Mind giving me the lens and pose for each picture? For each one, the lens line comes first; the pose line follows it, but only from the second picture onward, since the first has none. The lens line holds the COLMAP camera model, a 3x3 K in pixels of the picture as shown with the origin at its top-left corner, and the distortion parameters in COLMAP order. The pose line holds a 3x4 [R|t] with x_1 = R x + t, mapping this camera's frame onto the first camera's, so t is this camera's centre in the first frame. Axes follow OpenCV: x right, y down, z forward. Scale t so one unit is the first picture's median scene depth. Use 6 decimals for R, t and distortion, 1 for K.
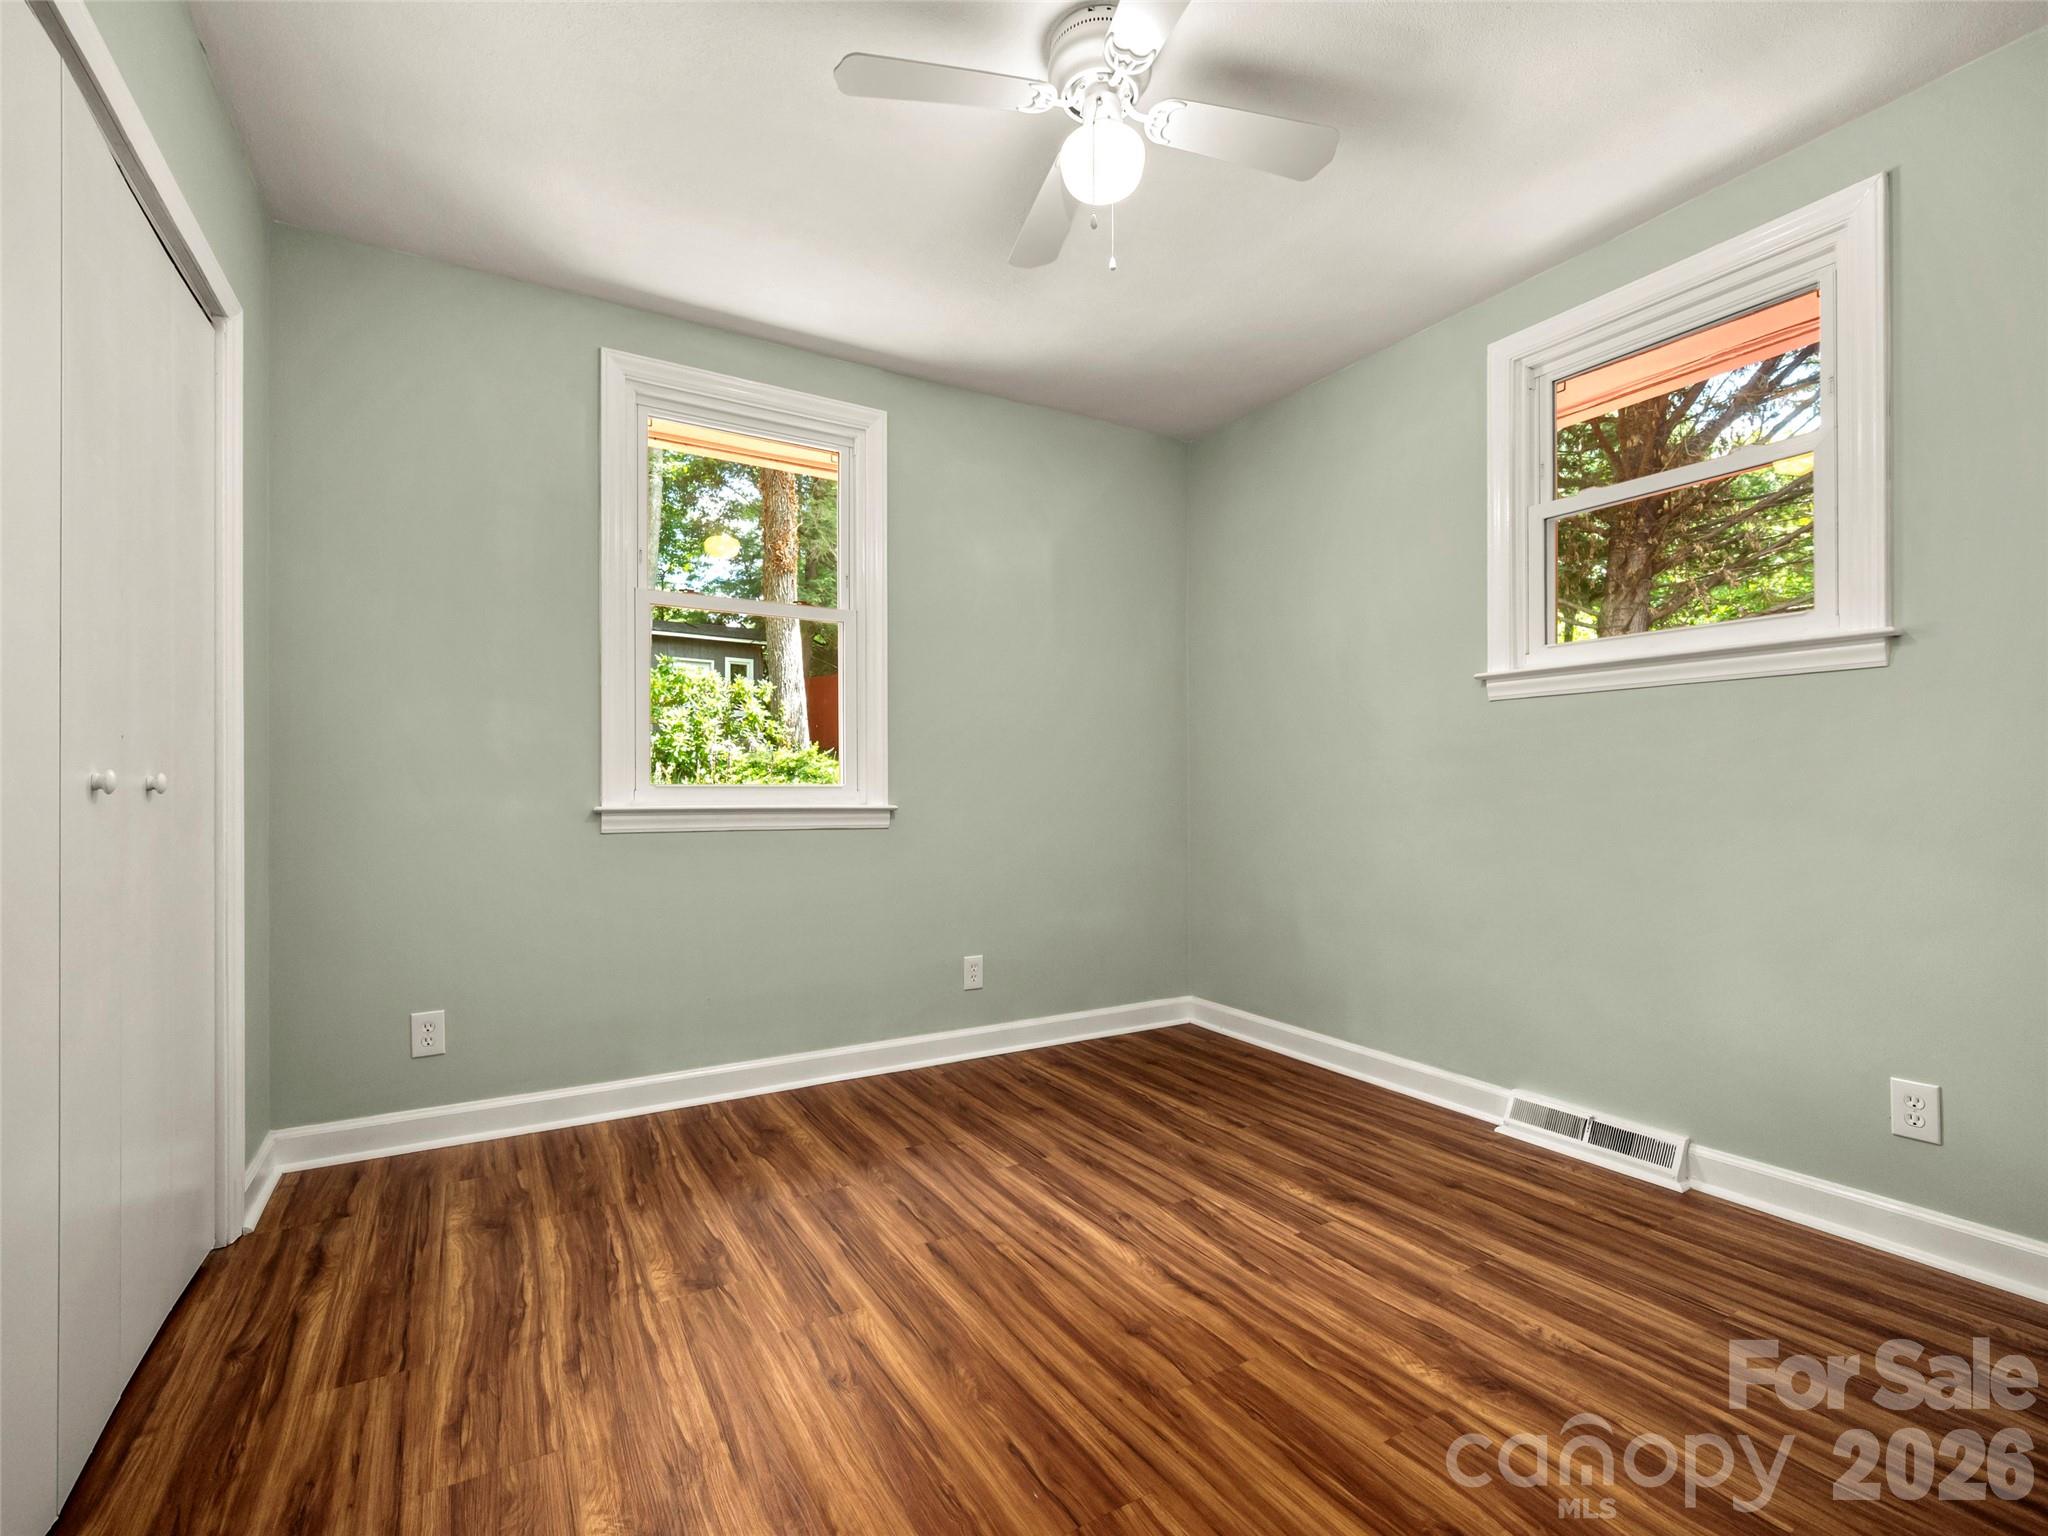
lens RADIAL K [[915.8, 0, 1031.3], [0, 915.8, 766.3], [0, 0, 1]] dist [0.000606, 0.000617]
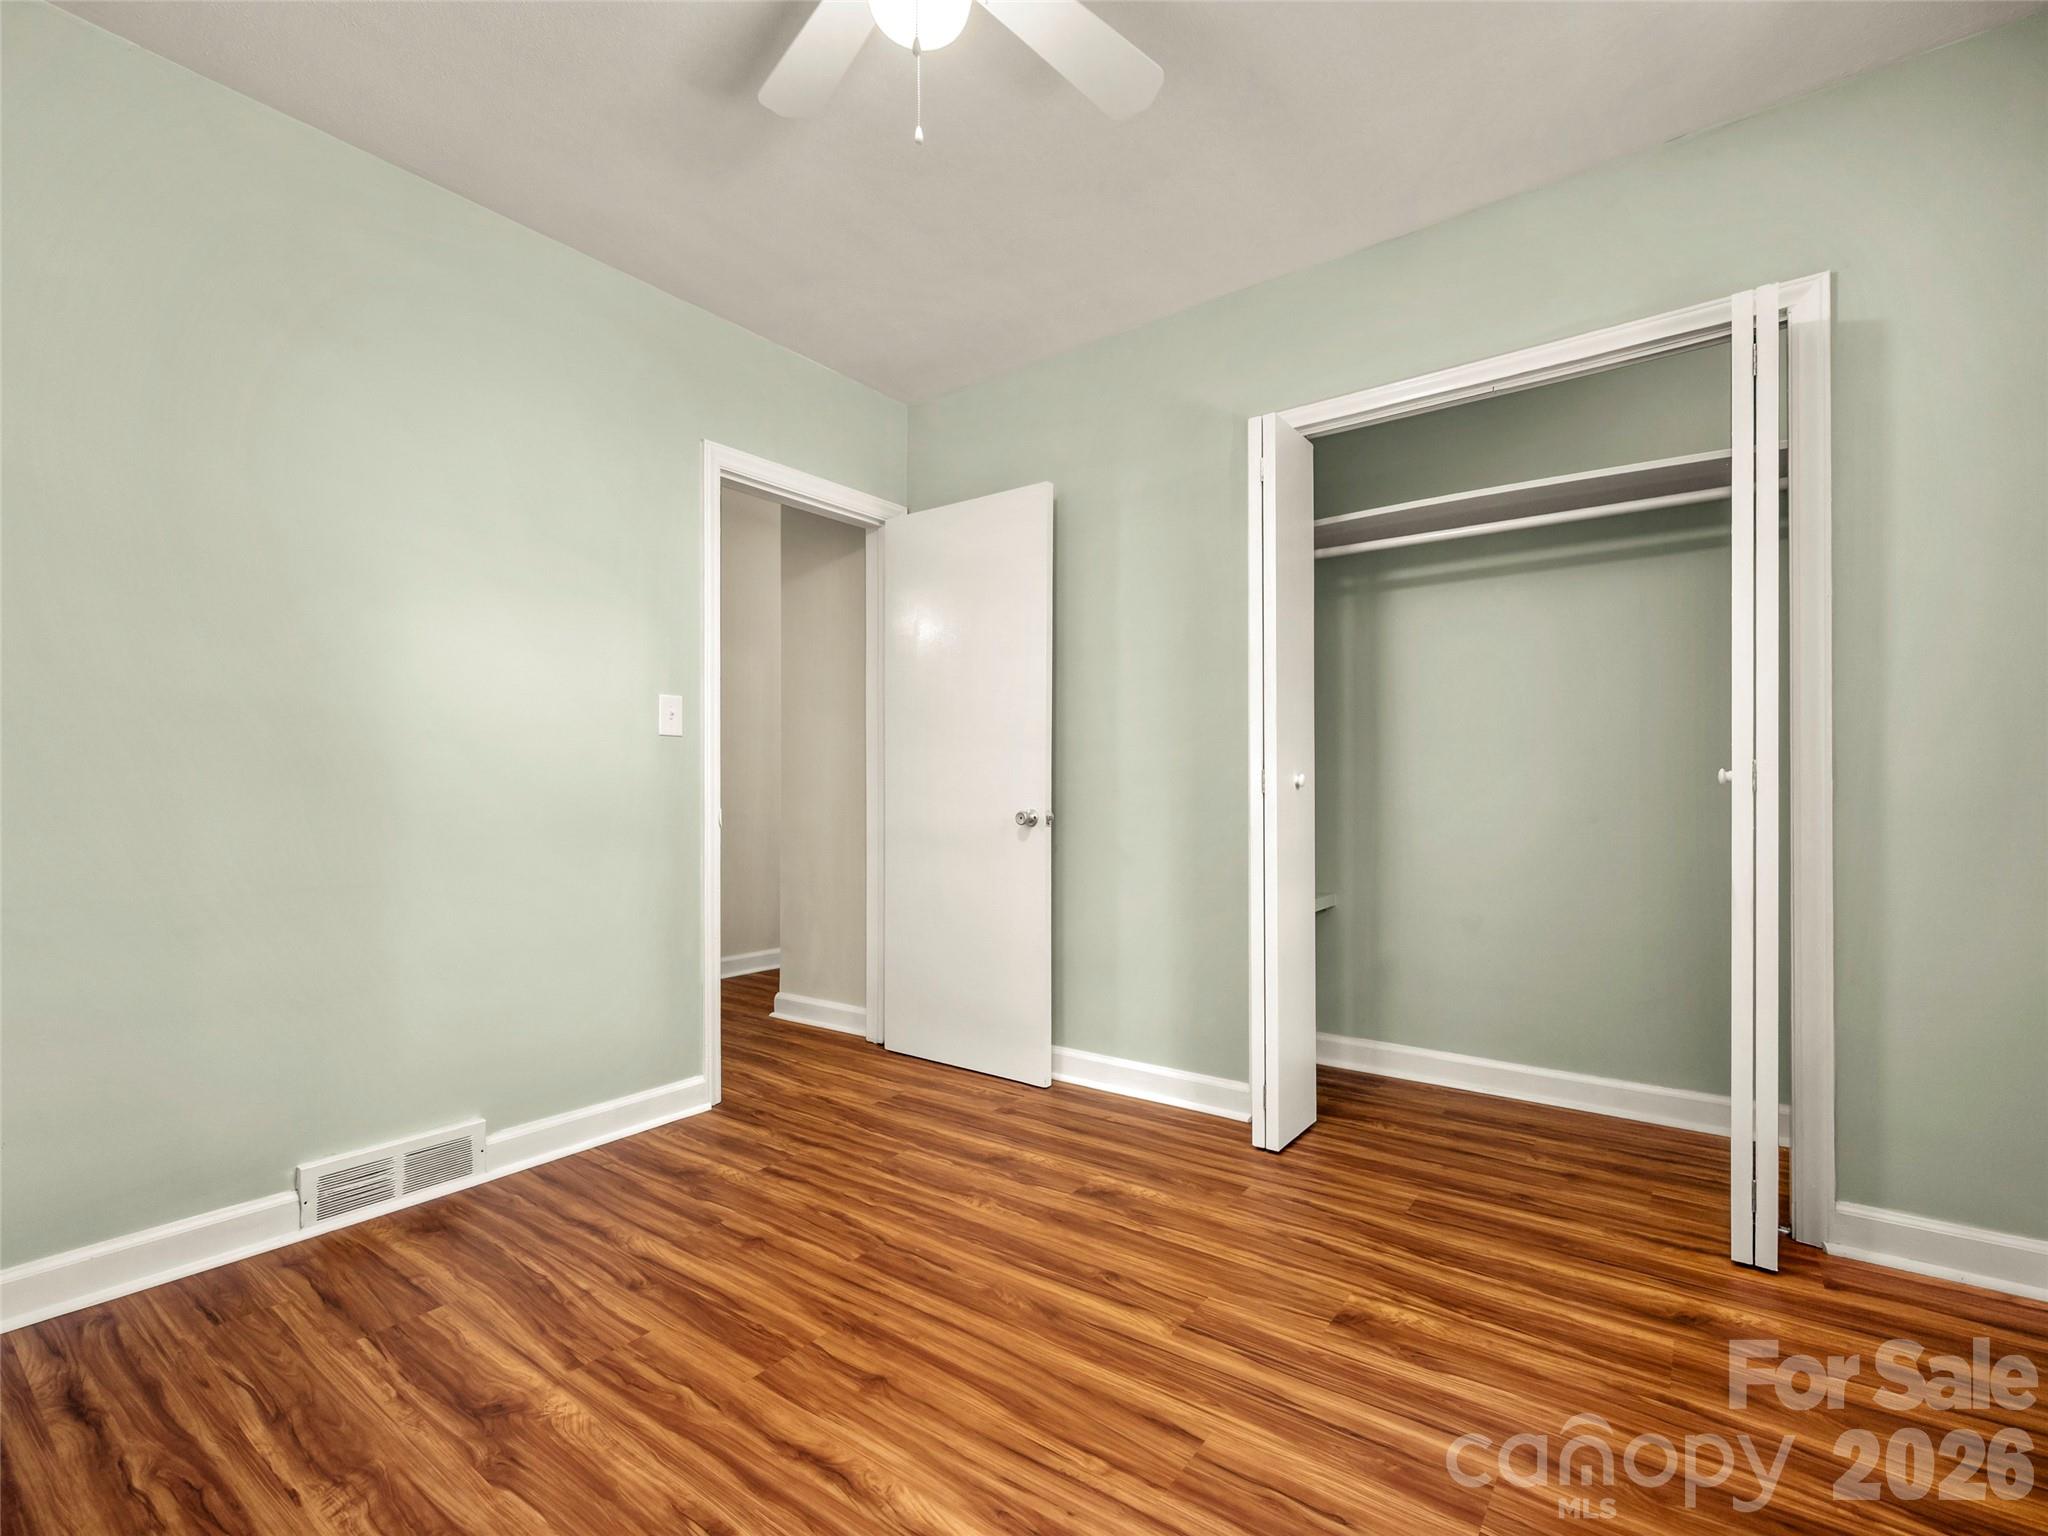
lens RADIAL K [[915.8, 0, 1031.0], [0, 915.8, 778.3], [0, 0, 1]] dist [0.000606, 0.000617]
pose [[-0.920228, -0.001455, -0.391380, 0.311741], [0.014482, 0.999182, -0.037766, 0.054829], [0.391115, -0.040422, -0.919454, 1.825232]]
